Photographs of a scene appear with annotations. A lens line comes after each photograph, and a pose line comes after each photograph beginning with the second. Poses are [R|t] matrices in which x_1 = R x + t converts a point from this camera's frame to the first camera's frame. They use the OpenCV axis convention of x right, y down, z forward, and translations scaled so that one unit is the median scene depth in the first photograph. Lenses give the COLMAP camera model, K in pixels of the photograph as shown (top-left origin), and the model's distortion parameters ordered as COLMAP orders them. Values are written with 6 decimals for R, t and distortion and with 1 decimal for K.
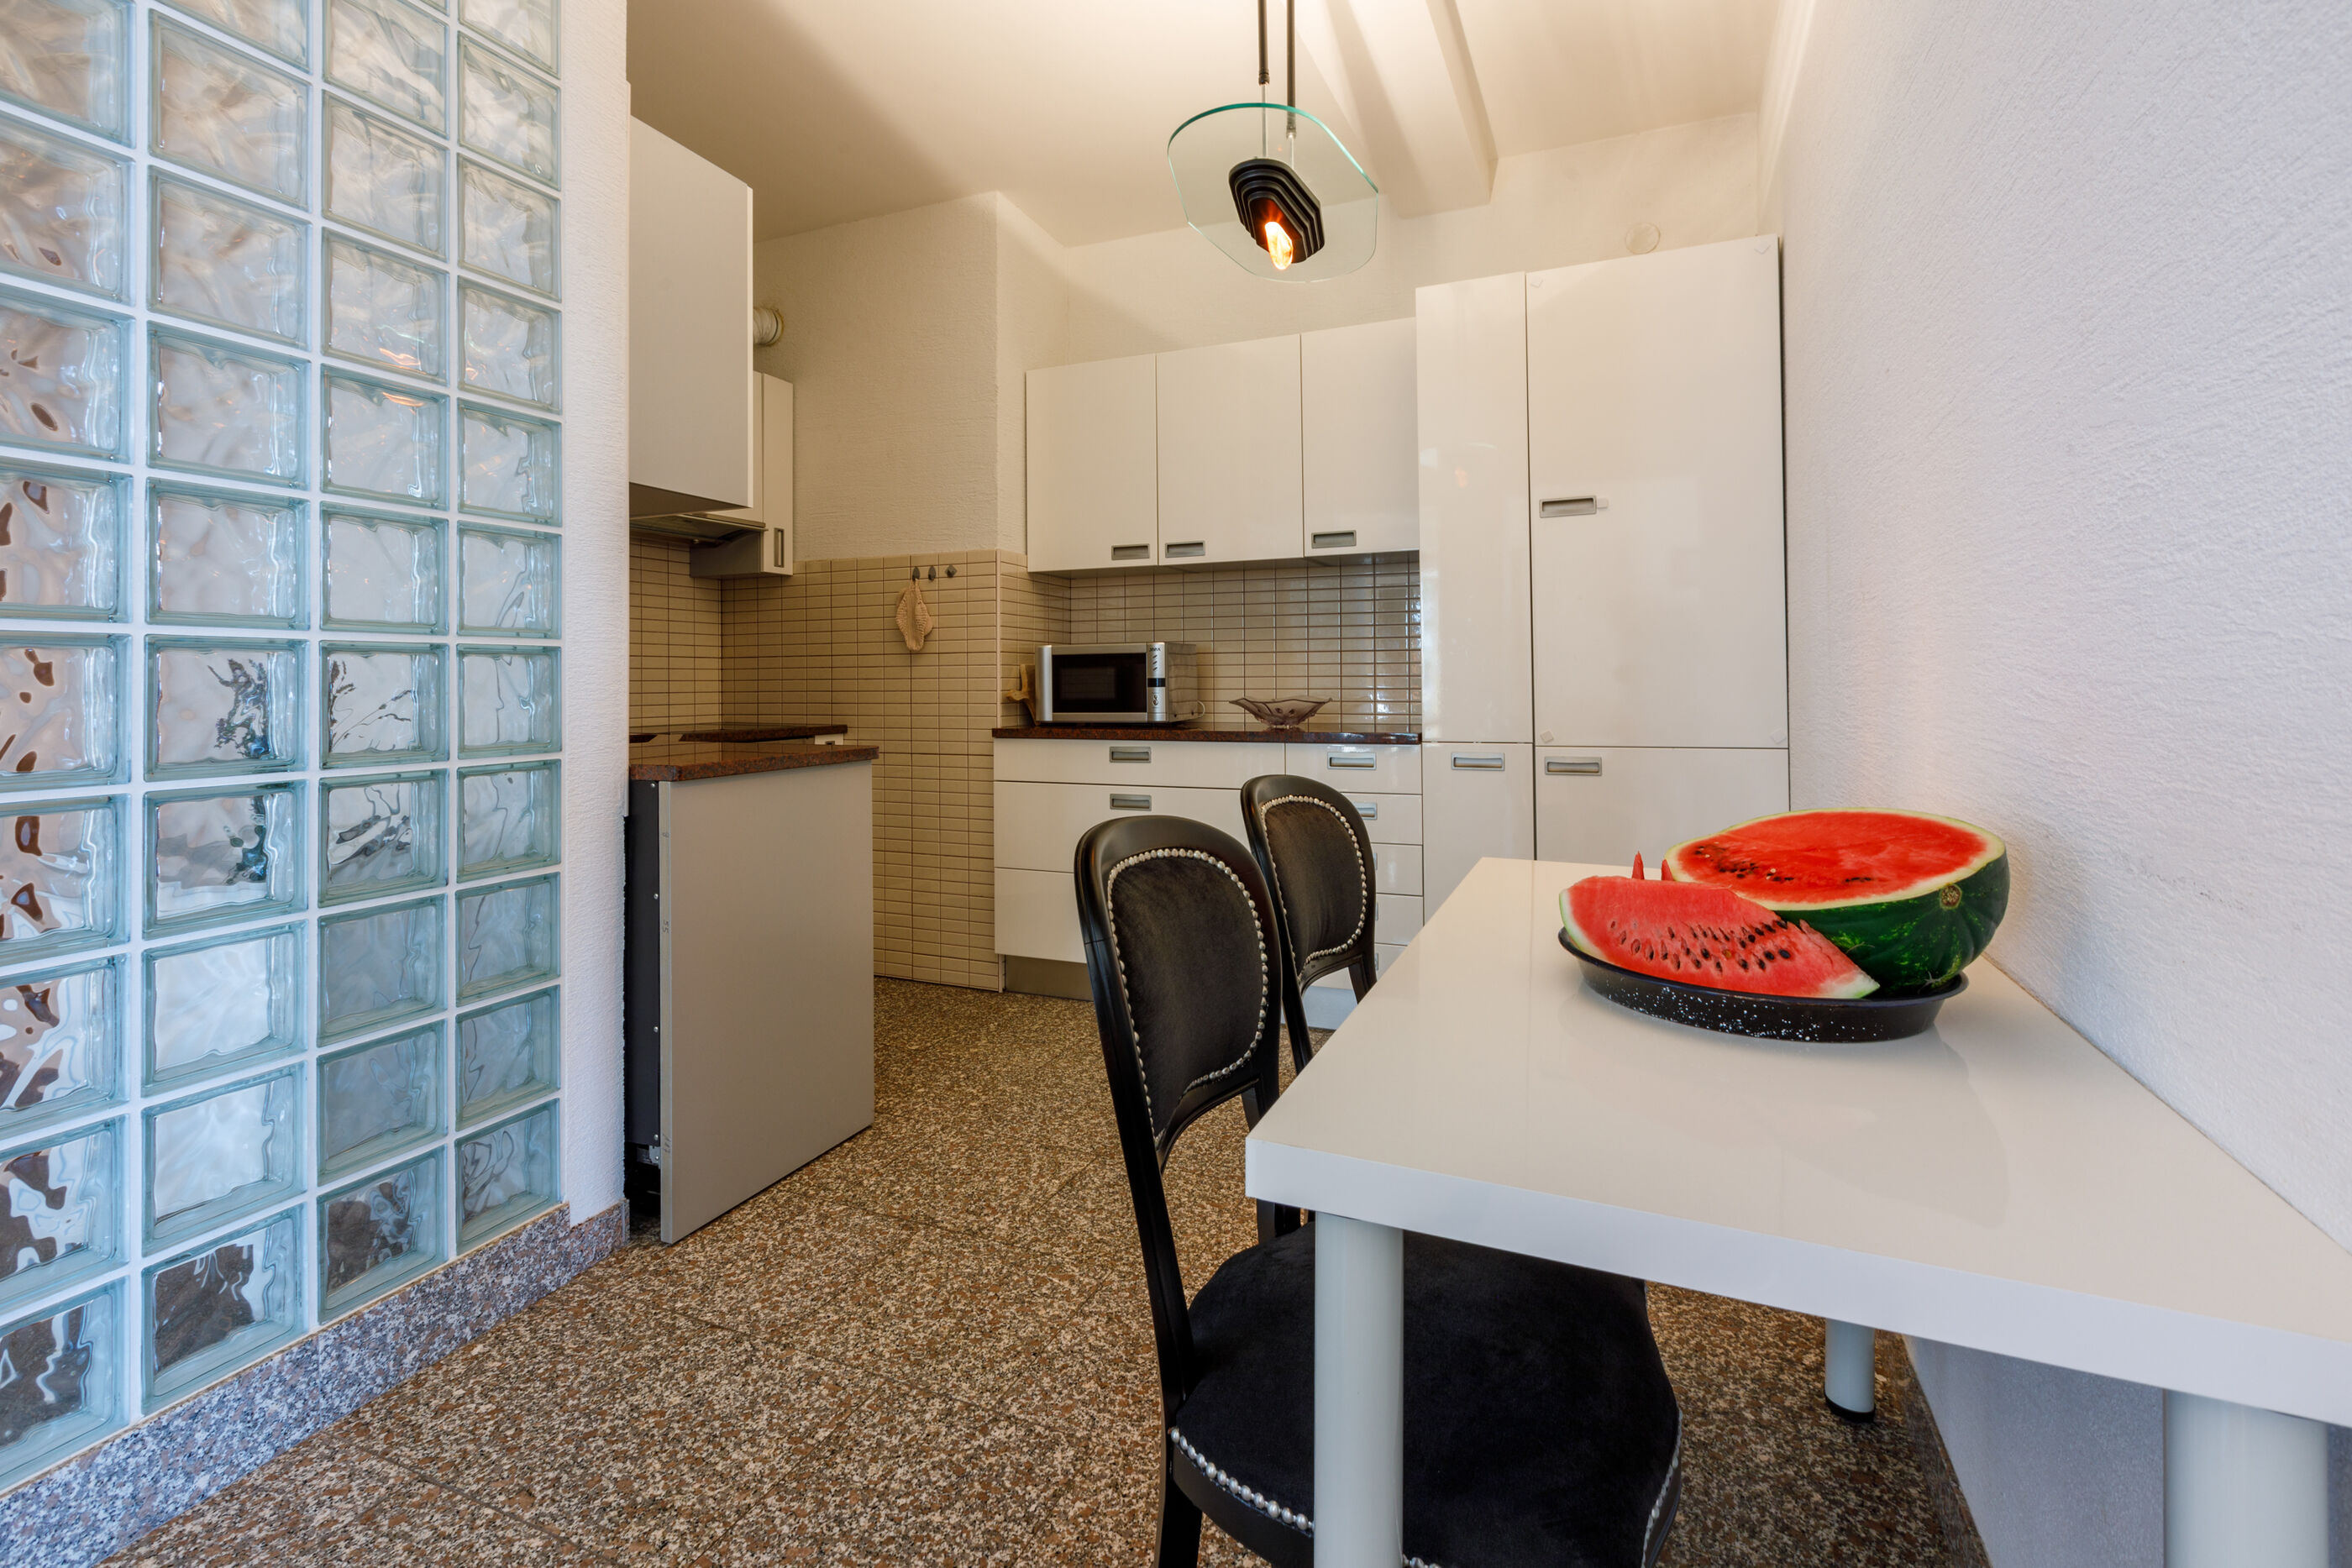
lens RADIAL K [[1090.5, 0, 1167.0], [0, 1090.5, 671.4], [0, 0, 1]] dist [0.003889, -0.000191]
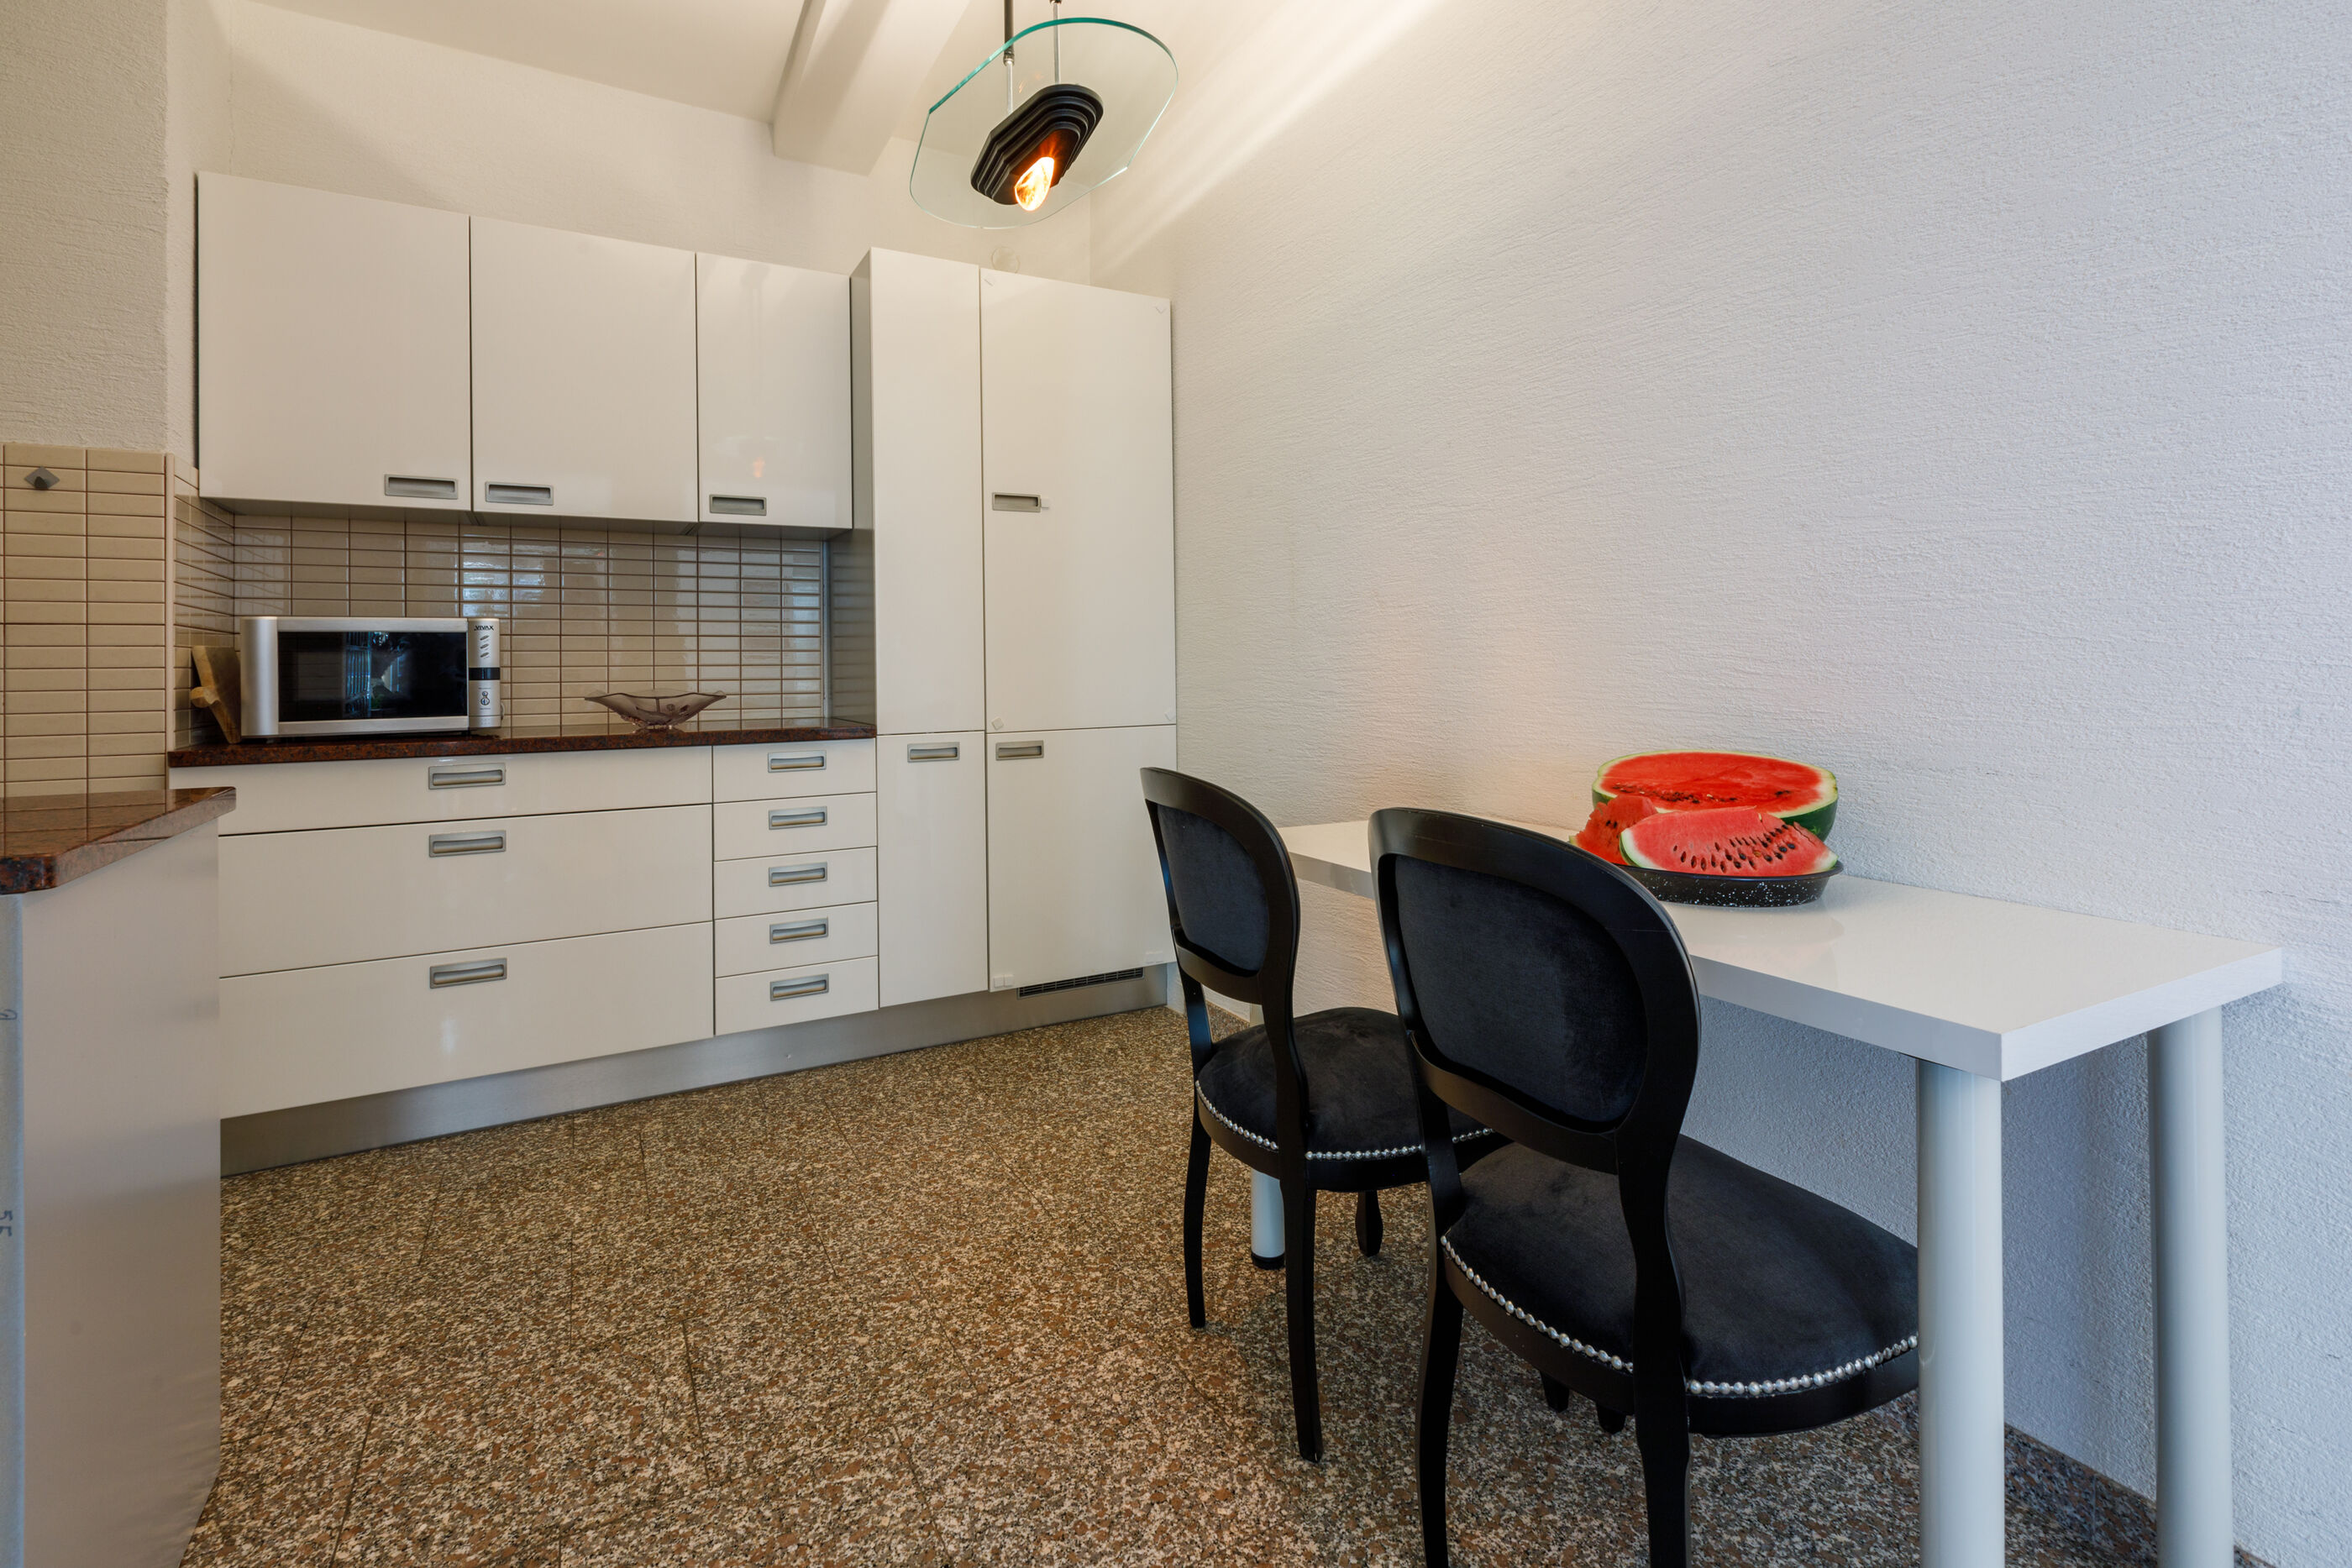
lens RADIAL K [[1077.7, 0, 1165.9], [0, 1077.7, 661.8], [0, 0, 1]] dist [0.001298, -0.000626]
pose [[0.608781, 0.003806, 0.793329, -0.341892], [-0.001984, 0.999993, -0.003275, 0.004319], [-0.793335, 0.000420, 0.608785, 0.238659]]
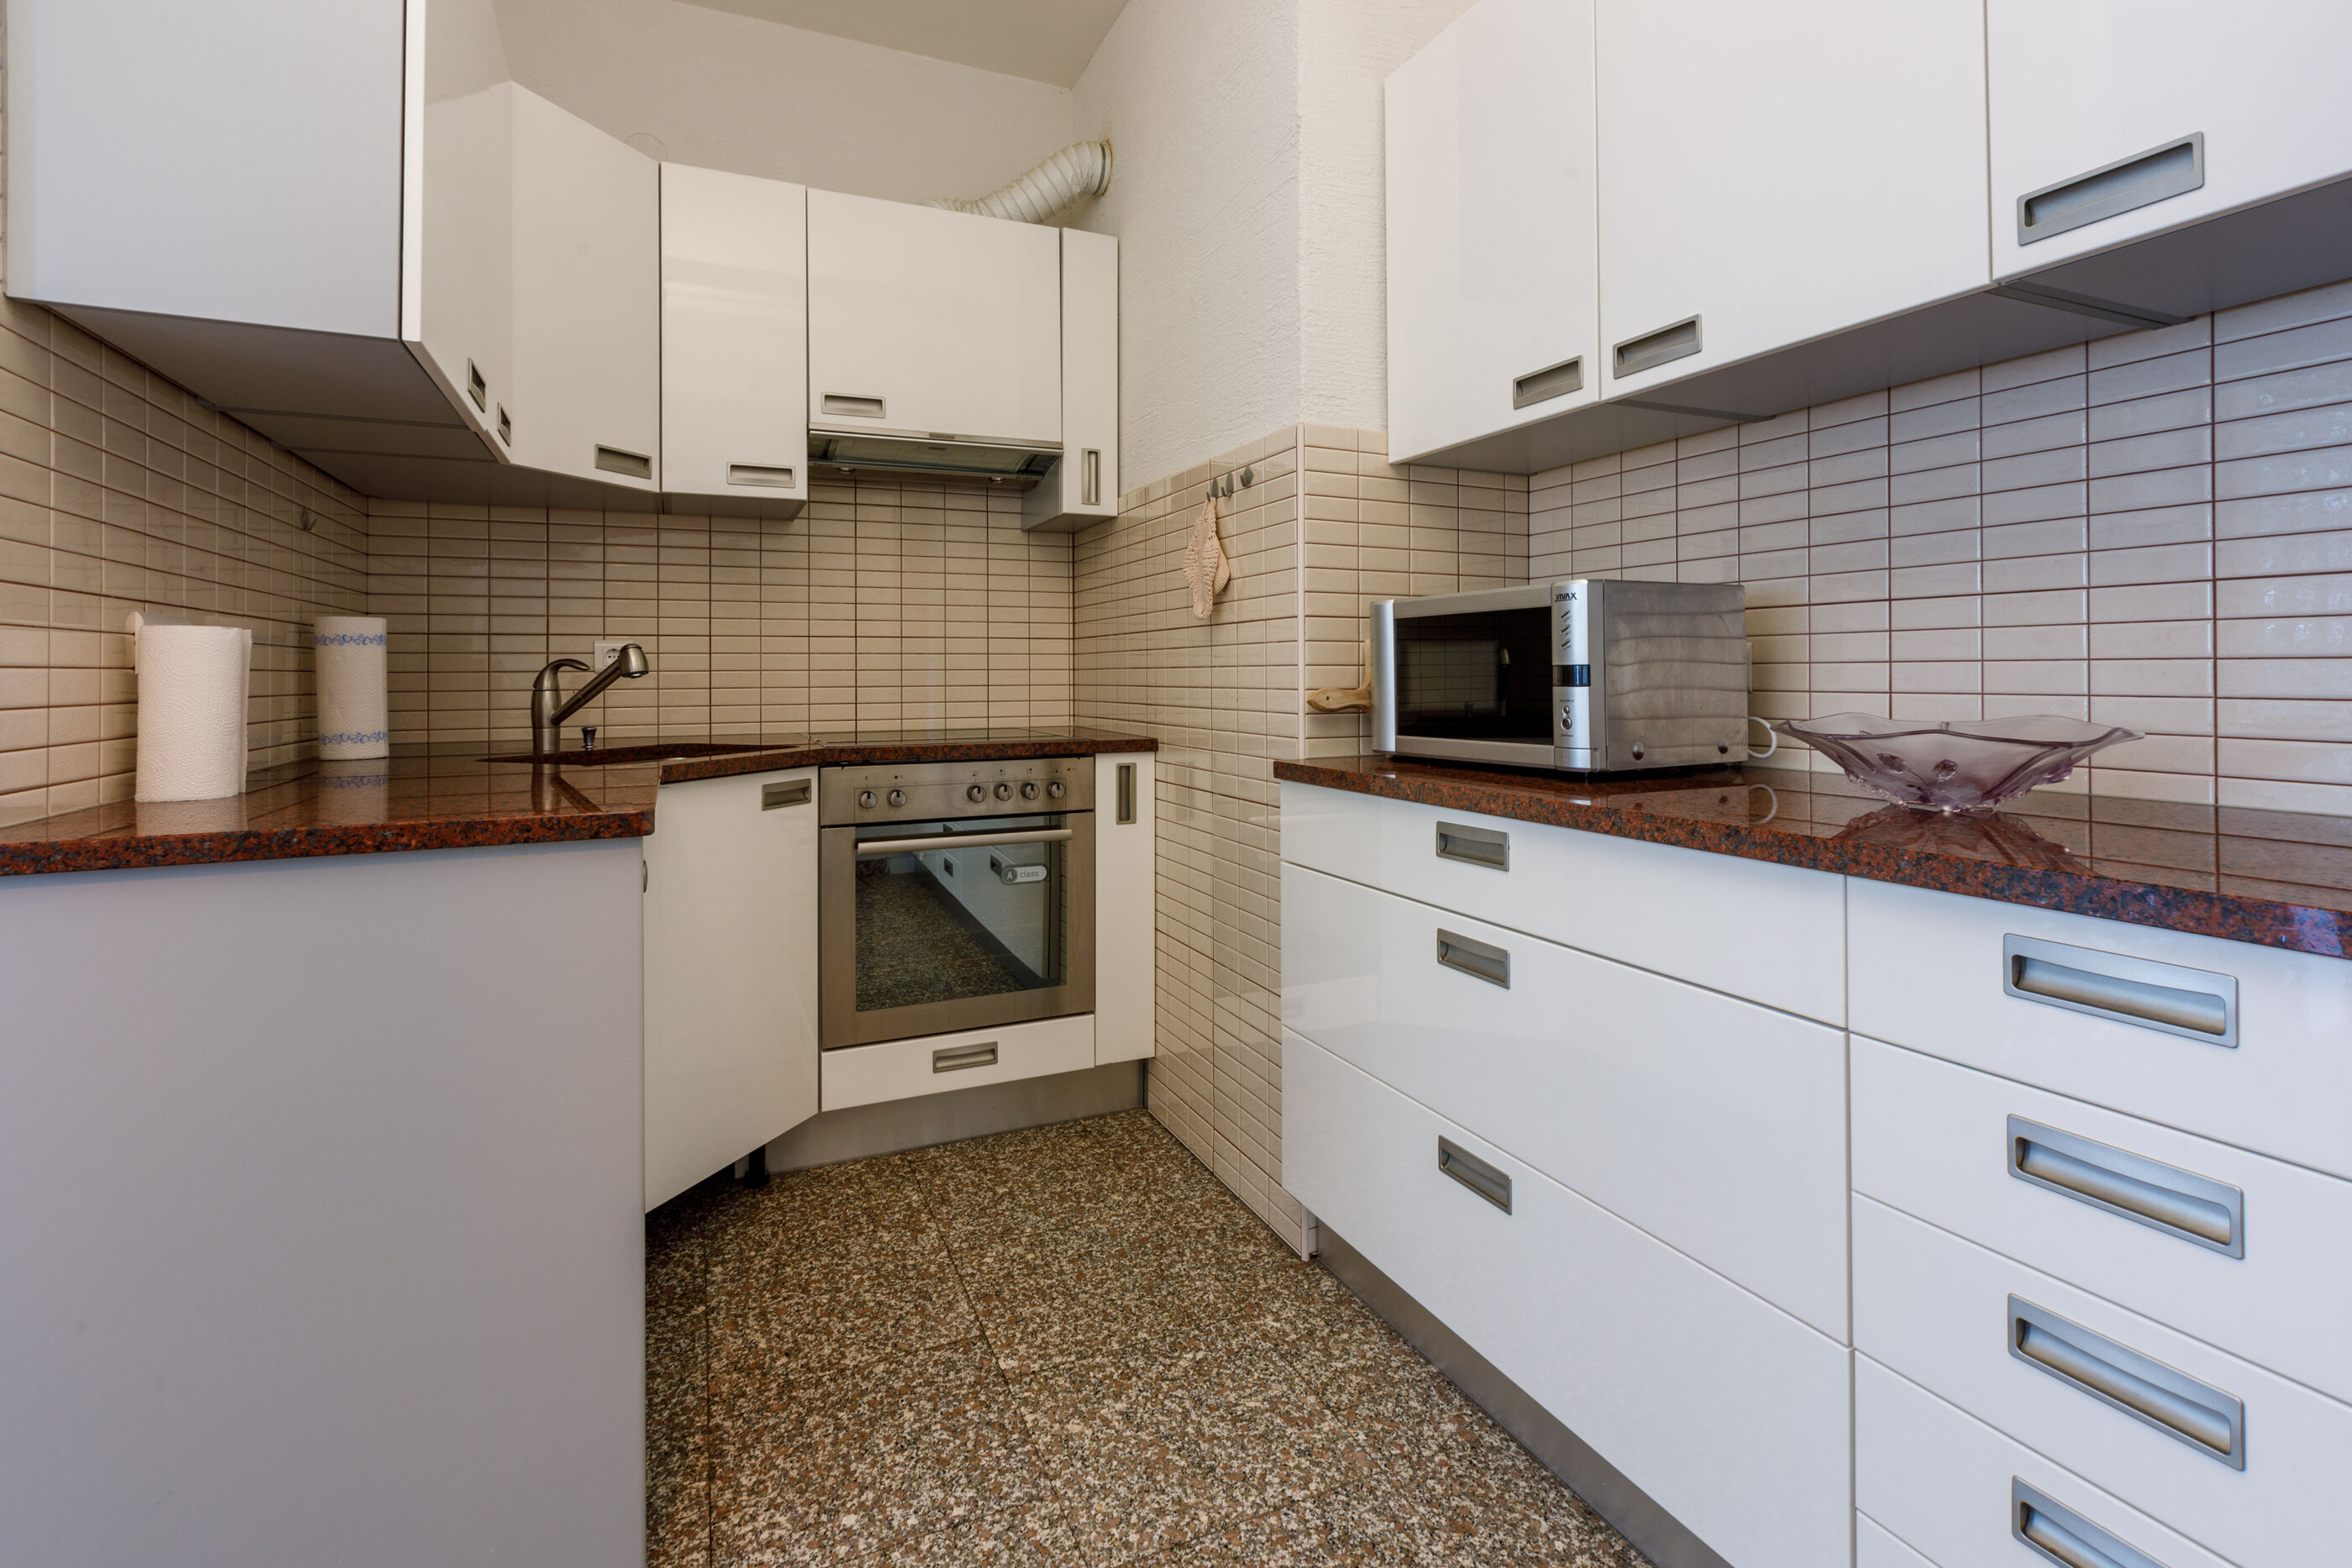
lens RADIAL K [[1077.7, 0, 1165.9], [0, 1077.7, 661.8], [0, 0, 1]] dist [0.001298, -0.000626]
pose [[0.737723, -0.003934, -0.675092, 0.176419], [0.005979, 0.999982, 0.000706, 0.004116], [0.675077, -0.004557, 0.737733, 0.667639]]
